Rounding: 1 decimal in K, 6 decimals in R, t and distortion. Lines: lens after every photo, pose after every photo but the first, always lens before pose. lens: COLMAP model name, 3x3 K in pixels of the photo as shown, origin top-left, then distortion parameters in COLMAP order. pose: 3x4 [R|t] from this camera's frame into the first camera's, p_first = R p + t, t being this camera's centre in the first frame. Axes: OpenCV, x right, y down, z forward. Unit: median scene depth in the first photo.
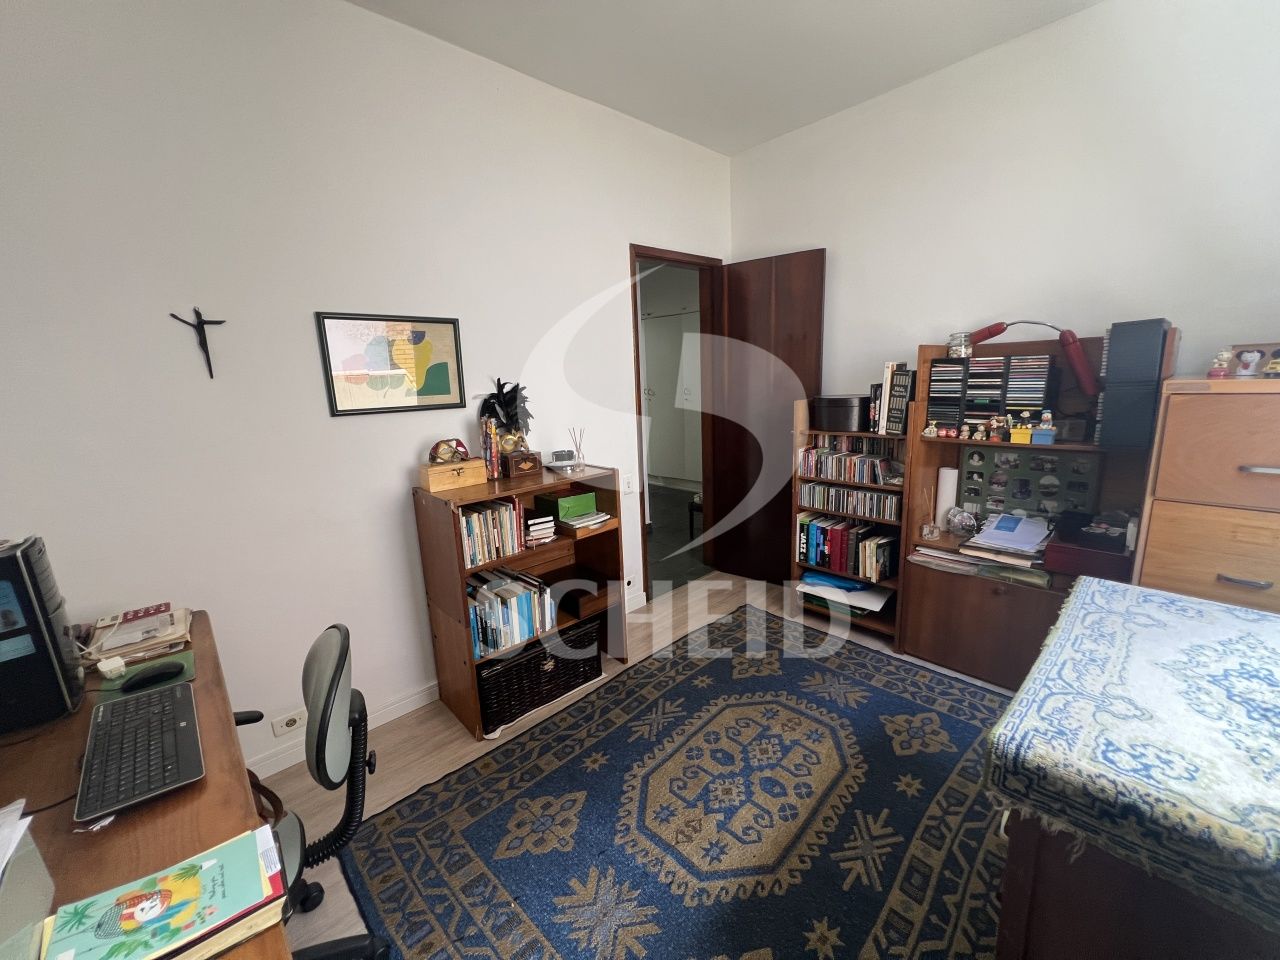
lens RADIAL K [[515.3, 0, 641.6], [0, 515.3, 478.2], [0, 0, 1]] dist [-0.002721, 0.000292]
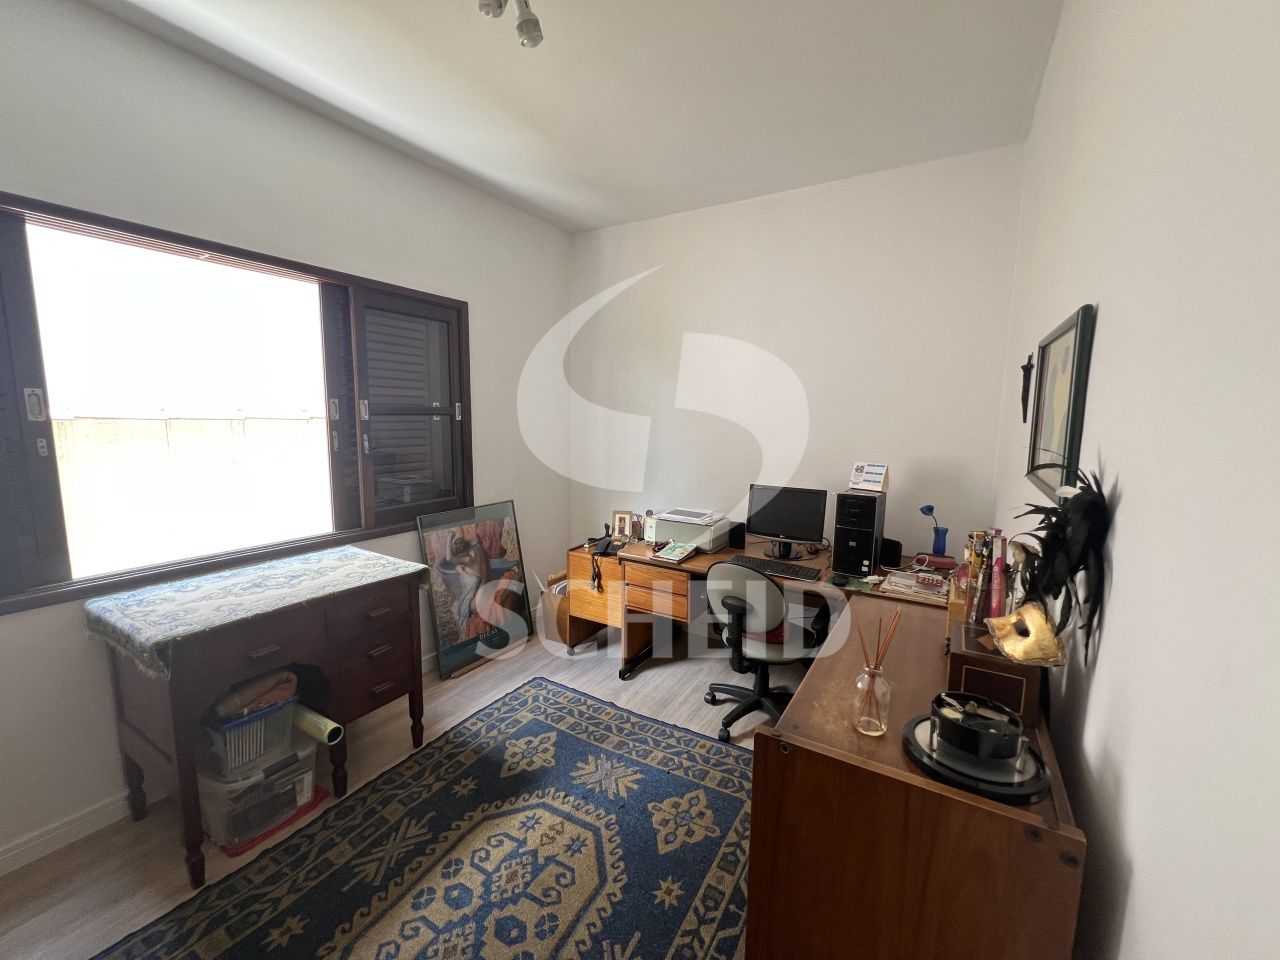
lens RADIAL K [[515.3, 0, 643.2], [0, 515.3, 479.7], [0, 0, 1]] dist [-0.002721, 0.000292]
pose [[-0.960760, 0.066031, -0.269407, 0.139319], [-0.027492, 0.943803, 0.329364, -0.378996], [0.276015, 0.323846, -0.904953, 1.655805]]
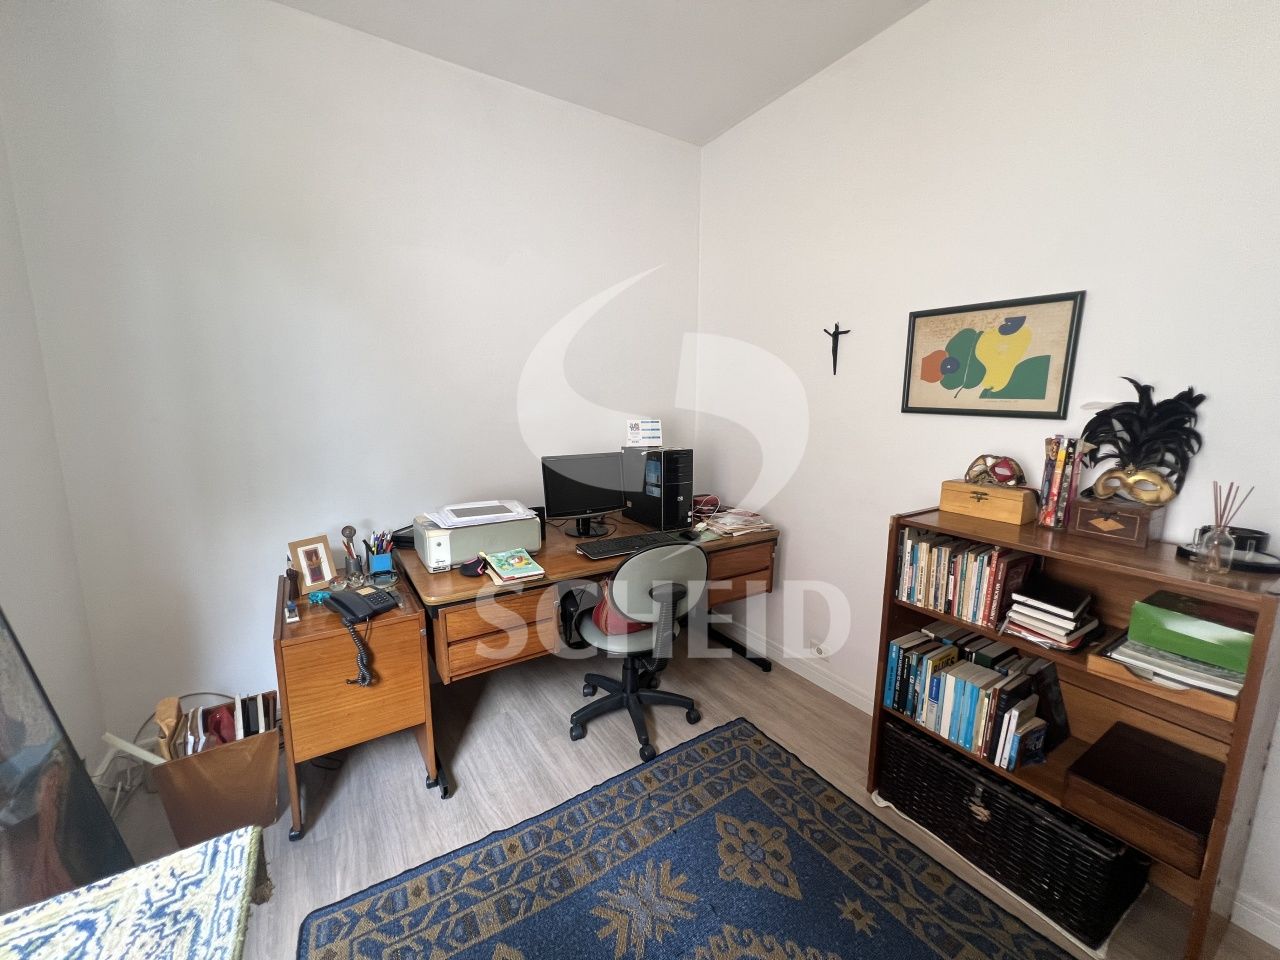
lens RADIAL K [[515.3, 0, 642.6], [0, 515.3, 478.2], [0, 0, 1]] dist [-0.002721, 0.000292]
pose [[-0.178428, 0.196312, -0.964171, 0.574861], [-0.198381, 0.952595, 0.230668, -0.140961], [0.963747, 0.232431, -0.131025, 0.725249]]
